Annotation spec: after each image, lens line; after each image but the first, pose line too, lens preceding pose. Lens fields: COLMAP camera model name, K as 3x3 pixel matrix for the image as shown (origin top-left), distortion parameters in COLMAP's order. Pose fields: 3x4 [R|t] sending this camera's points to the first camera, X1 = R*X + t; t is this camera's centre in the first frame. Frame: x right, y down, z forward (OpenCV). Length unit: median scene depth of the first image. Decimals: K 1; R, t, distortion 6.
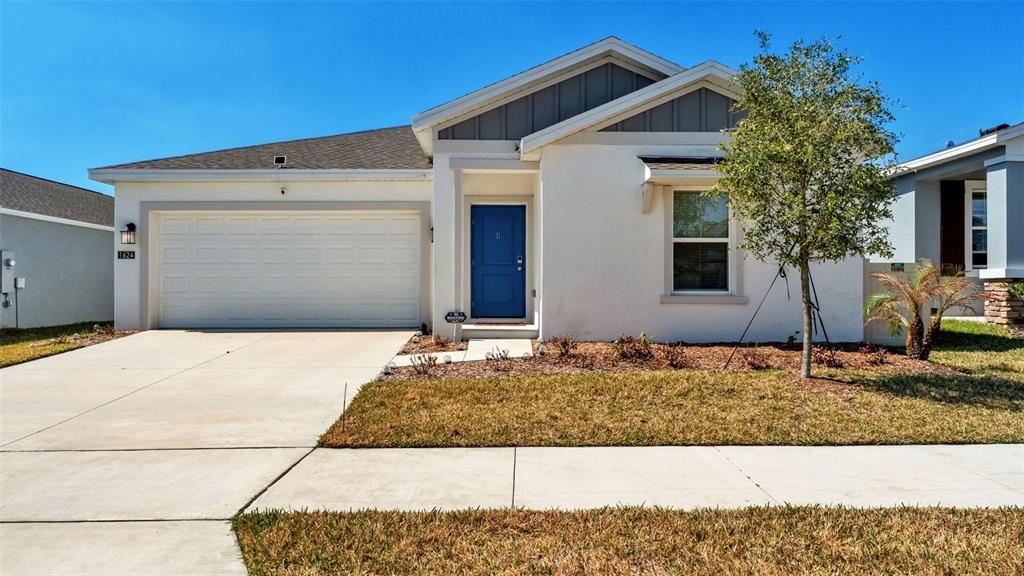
lens RADIAL K [[684.1, 0, 512.0], [0, 684.1, 288.0], [0, 0, 1]] dist [-0.000987, -0.069508]
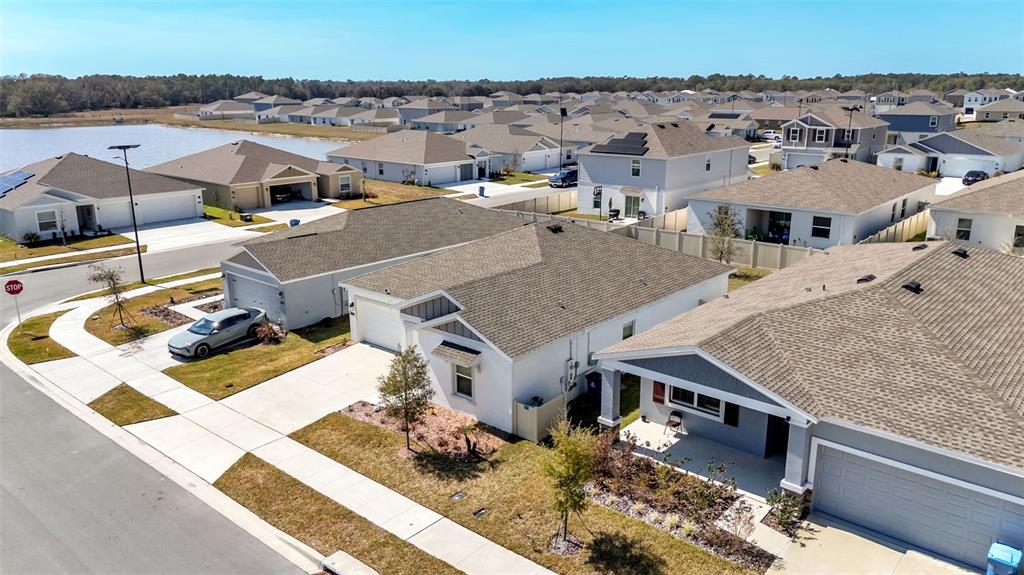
lens RADIAL K [[749.3, 0, 512.0], [0, 749.3, 287.5], [0, 0, 1]] dist [0.088984, -0.099366]
pose [[0.743101, 0.171799, -0.646751, 2.154445], [0.010496, 0.963372, 0.267964, -1.131575], [0.669097, -0.205912, 0.714079, -0.785888]]
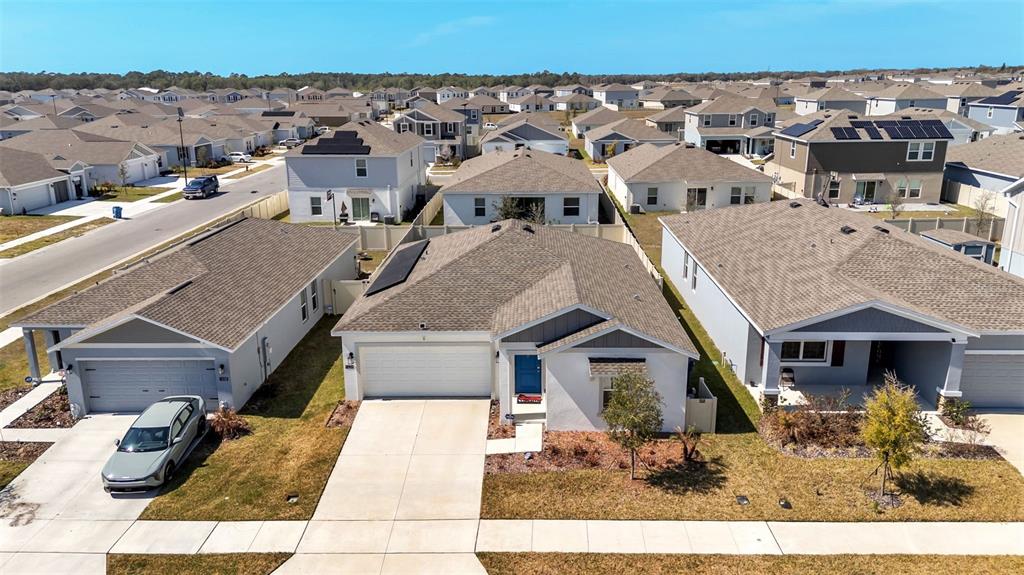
lens RADIAL K [[749.3, 0, 512.0], [0, 749.3, 287.5], [0, 0, 1]] dist [0.088984, -0.099366]
pose [[0.999164, 0.002466, -0.040804, 0.029132], [0.008953, 0.960747, 0.277282, -1.135218], [0.039886, -0.277416, 0.959922, -1.395916]]
